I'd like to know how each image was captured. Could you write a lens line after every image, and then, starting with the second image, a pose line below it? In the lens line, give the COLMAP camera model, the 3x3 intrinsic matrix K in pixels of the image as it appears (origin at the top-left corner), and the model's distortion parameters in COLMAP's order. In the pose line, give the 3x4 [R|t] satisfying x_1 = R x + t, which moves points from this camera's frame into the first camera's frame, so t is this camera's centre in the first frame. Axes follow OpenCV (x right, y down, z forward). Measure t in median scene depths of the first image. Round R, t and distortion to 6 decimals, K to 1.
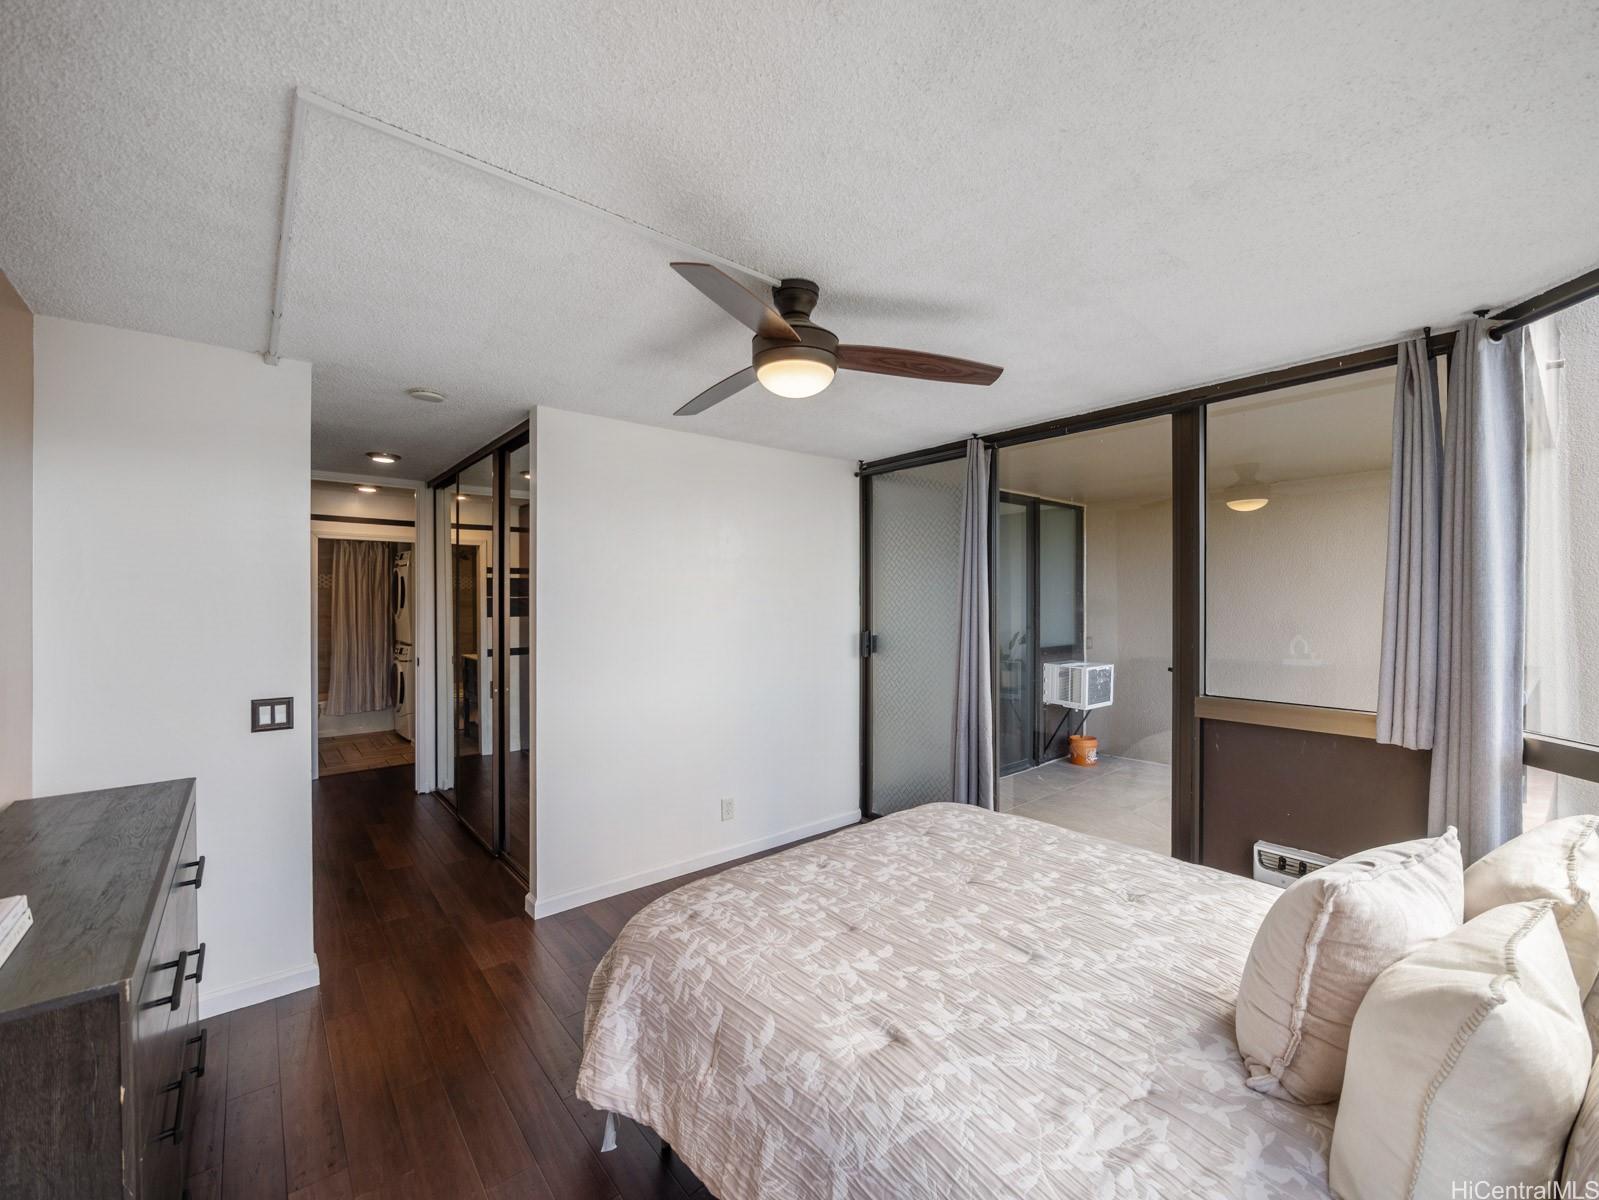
lens RADIAL K [[660.2, 0, 792.4], [0, 660.2, 605.6], [0, 0, 1]] dist [-0.000312, -0.000005]
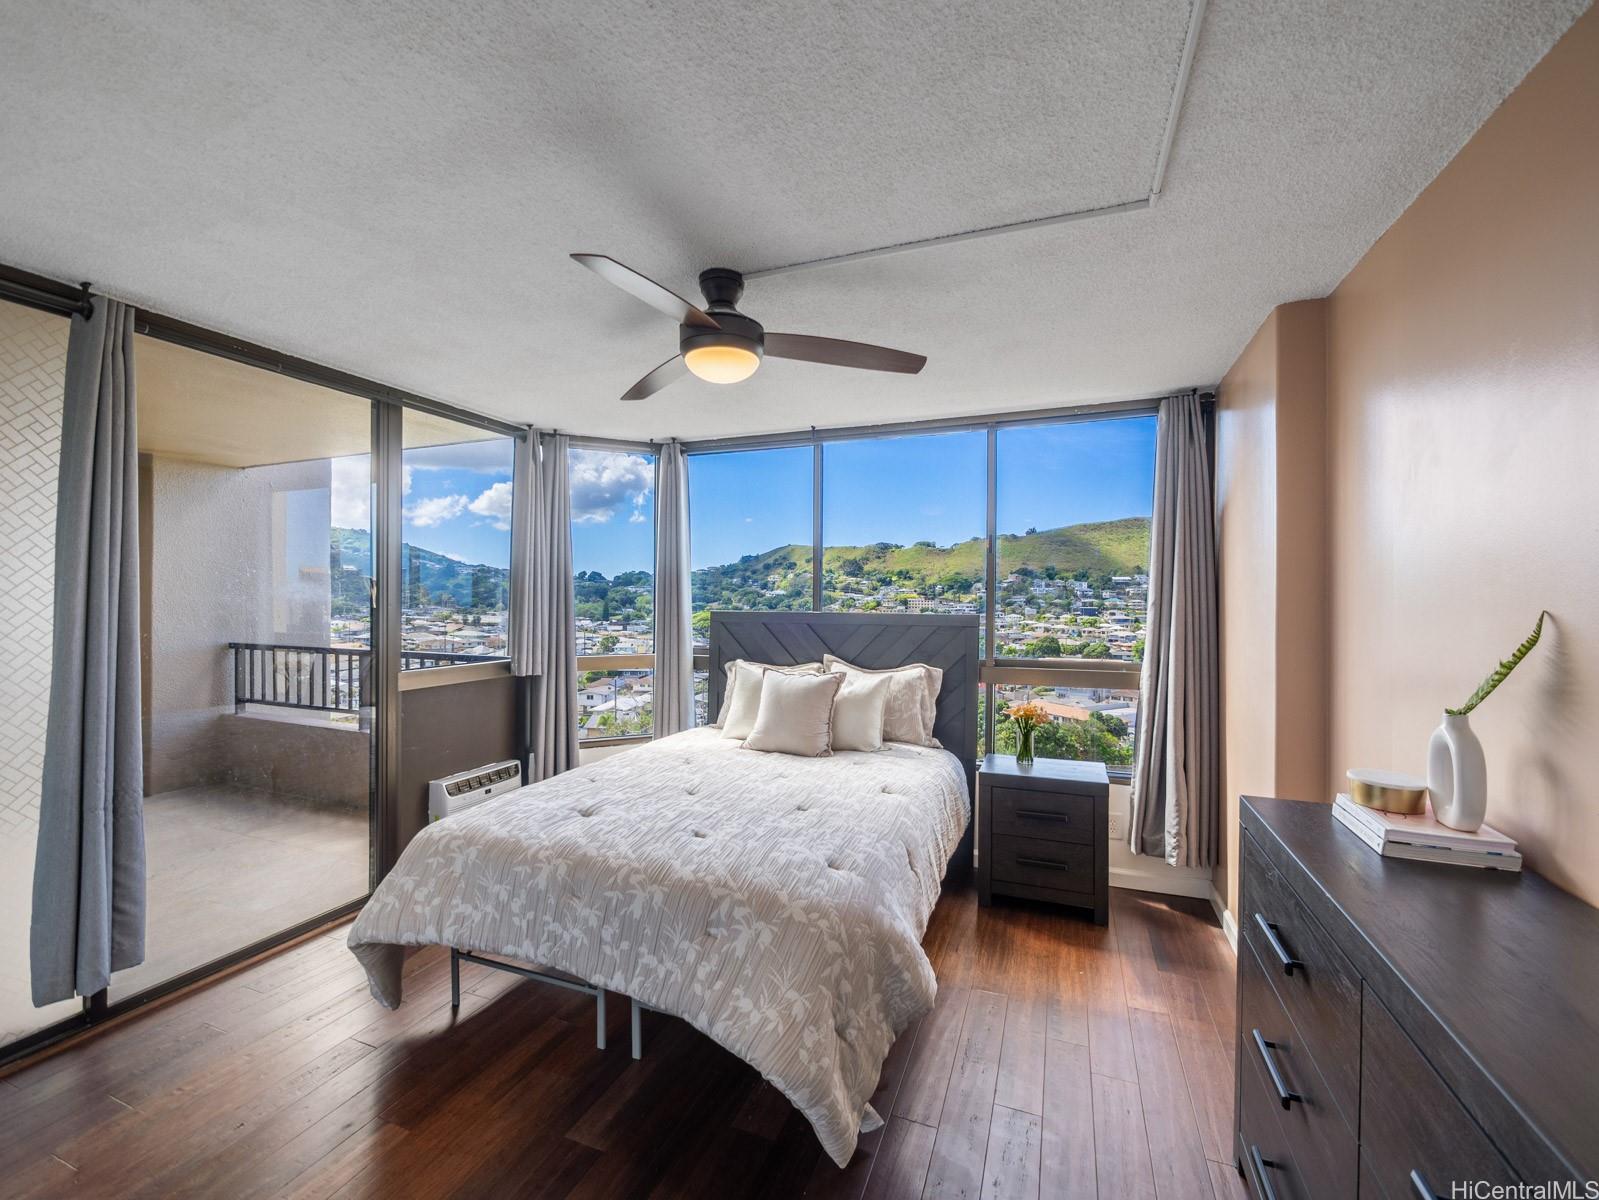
lens RADIAL K [[671.1, 0, 795.2], [0, 671.1, 594.4], [0, 0, 1]] dist [-0.007599, 0.002286]
pose [[-0.480691, 0.006382, 0.876867, -1.020601], [0.008929, 0.999957, -0.002383, 0.027503], [-0.876845, 0.006684, -0.480728, 1.469983]]
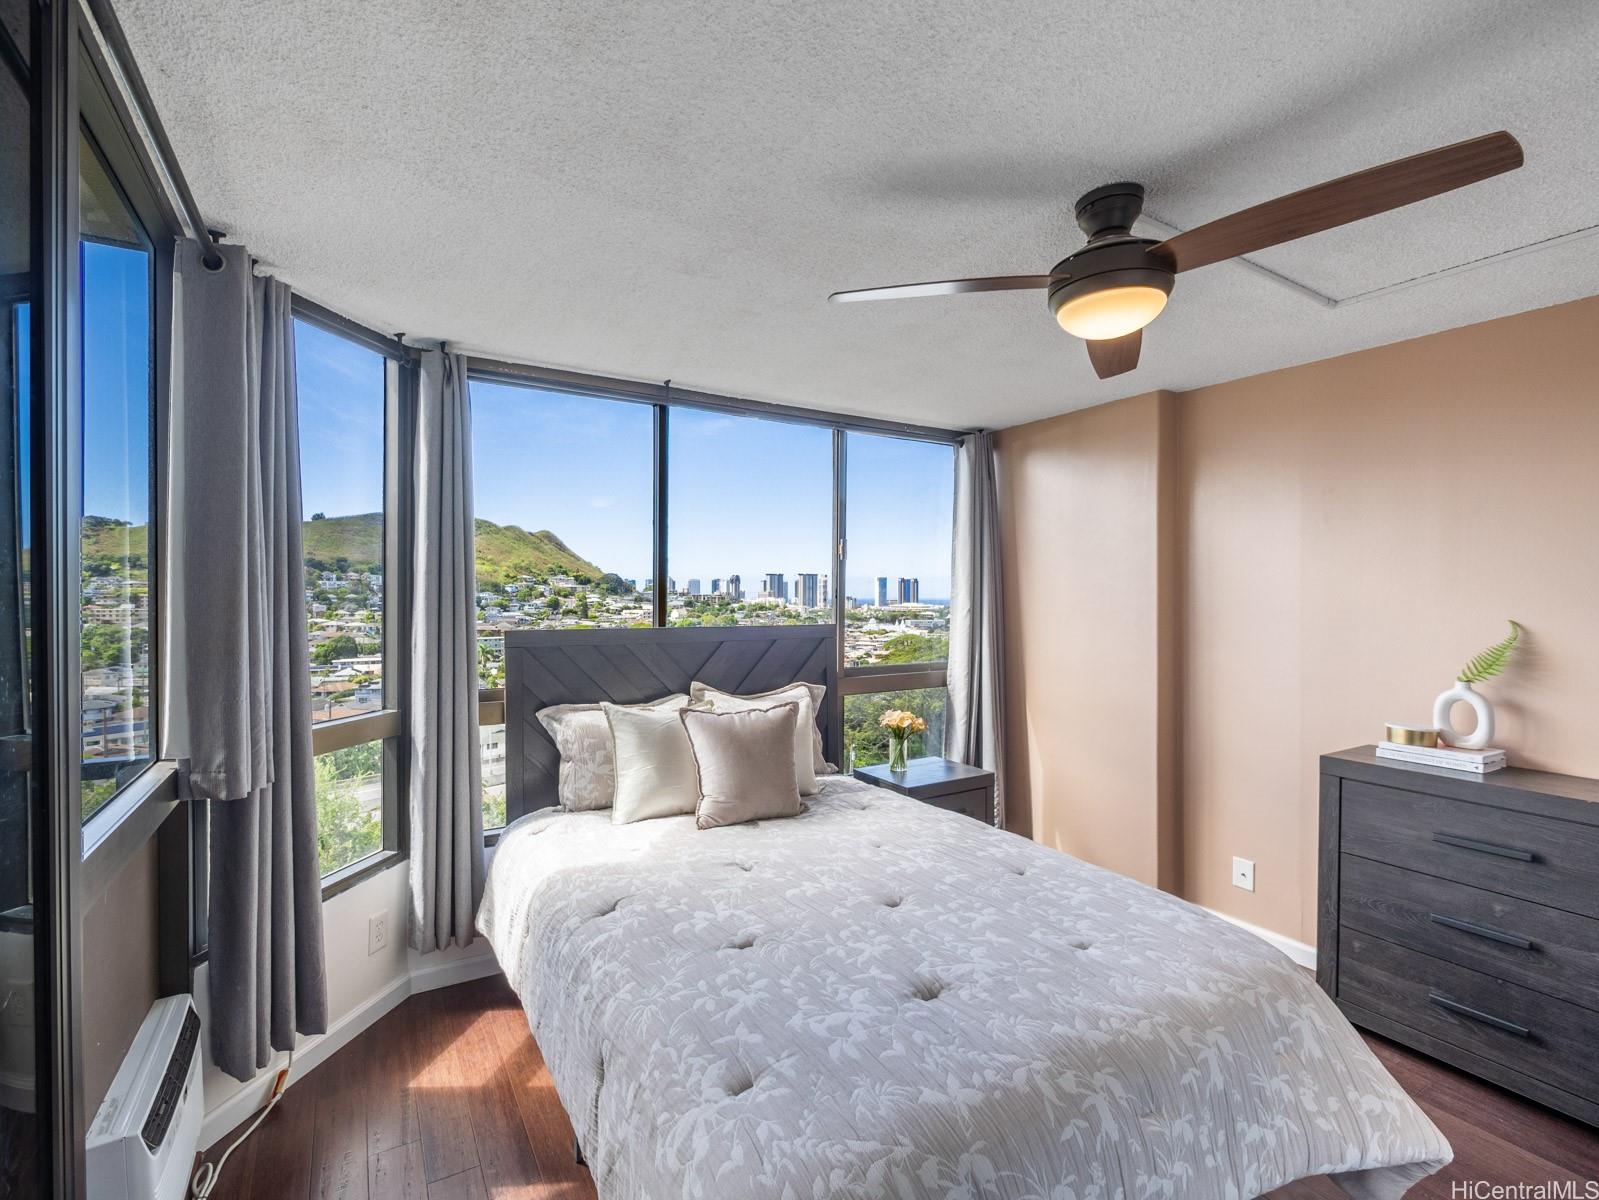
lens RADIAL K [[701.8, 0, 717.6], [0, 701.8, 589.2], [0, 0, 1]] dist [-0.000738, -0.000794]
pose [[-0.980473, 0.005301, 0.196583, 0.308009], [0.006617, 0.999960, 0.006036, -0.019963], [-0.196543, 0.007219, -0.980469, 1.999837]]
